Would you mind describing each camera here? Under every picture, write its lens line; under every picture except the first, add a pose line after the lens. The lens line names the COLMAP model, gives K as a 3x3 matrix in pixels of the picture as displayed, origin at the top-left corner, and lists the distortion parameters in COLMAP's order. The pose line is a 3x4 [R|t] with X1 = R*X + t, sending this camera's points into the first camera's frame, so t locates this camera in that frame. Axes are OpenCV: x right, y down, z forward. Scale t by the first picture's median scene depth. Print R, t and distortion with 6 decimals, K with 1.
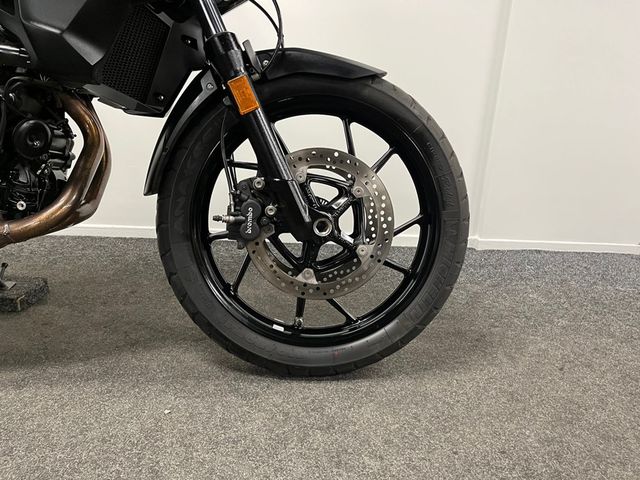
lens RADIAL K [[481.5, 0, 335.6], [0, 481.5, 217.9], [0, 0, 1]] dist [0.092983, -0.101140]
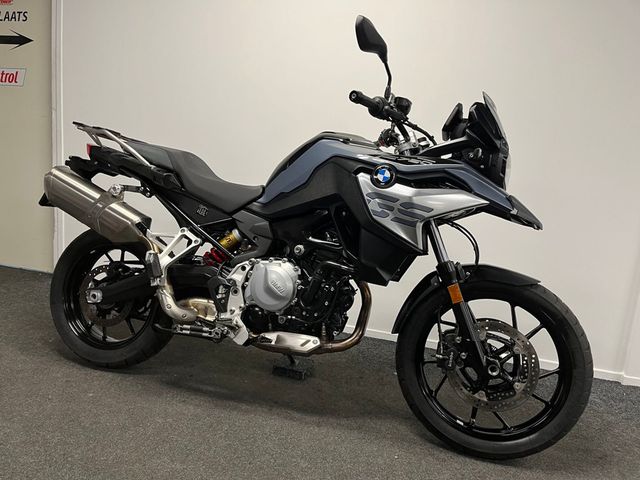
lens RADIAL K [[480.0, 0, 325.3], [0, 480.0, 242.6], [0, 0, 1]] dist [0.080273, -0.109217]
pose [[0.938781, 0.076727, -0.335862, -0.039725], [-0.109984, 0.990618, -0.081117, -0.206253], [0.326487, 0.113090, 0.938412, -0.814909]]
